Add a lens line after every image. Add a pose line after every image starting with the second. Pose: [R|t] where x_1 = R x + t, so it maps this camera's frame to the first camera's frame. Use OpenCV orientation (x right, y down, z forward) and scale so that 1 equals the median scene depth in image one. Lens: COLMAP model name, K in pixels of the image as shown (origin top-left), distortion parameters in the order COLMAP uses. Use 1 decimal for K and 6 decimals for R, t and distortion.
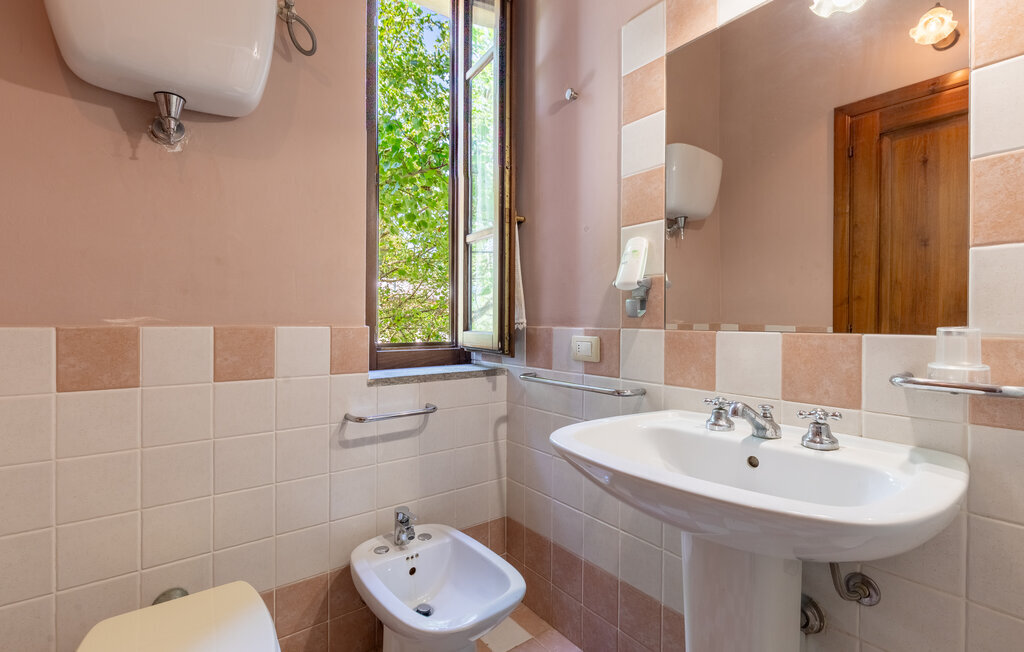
lens RADIAL K [[460.3, 0, 510.1], [0, 460.3, 325.3], [0, 0, 1]] dist [-0.000777, -0.001587]
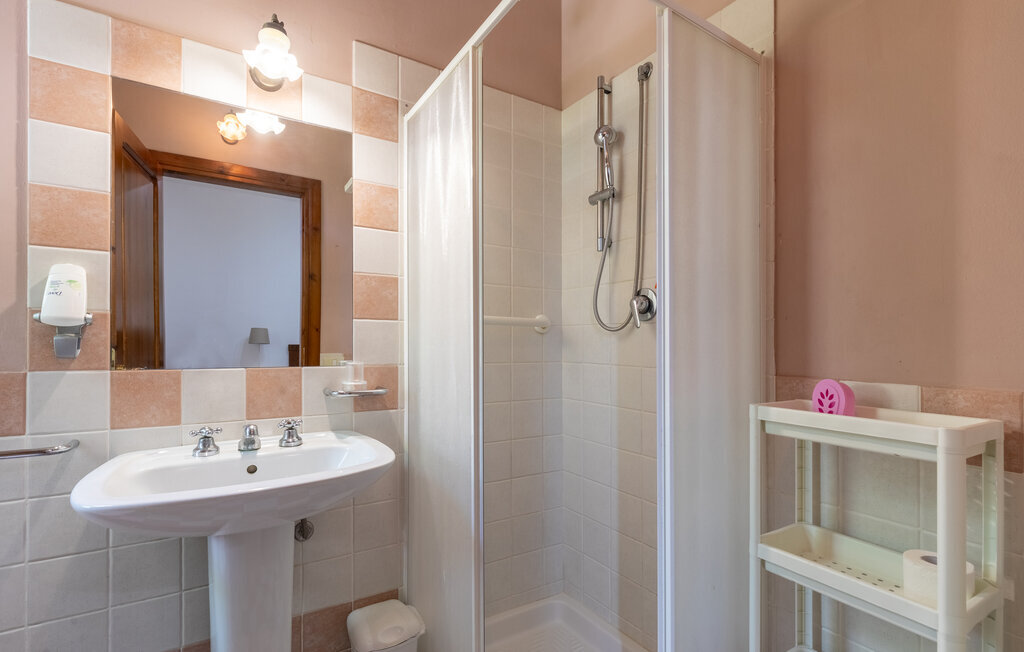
lens RADIAL K [[460.3, 0, 509.0], [0, 460.3, 335.7], [0, 0, 1]] dist [-0.000777, -0.001587]
pose [[0.074993, 0.007860, 0.997153, -0.658114], [-0.001707, 0.999968, -0.007754, -0.068166], [-0.997183, -0.001120, 0.075004, 0.154095]]
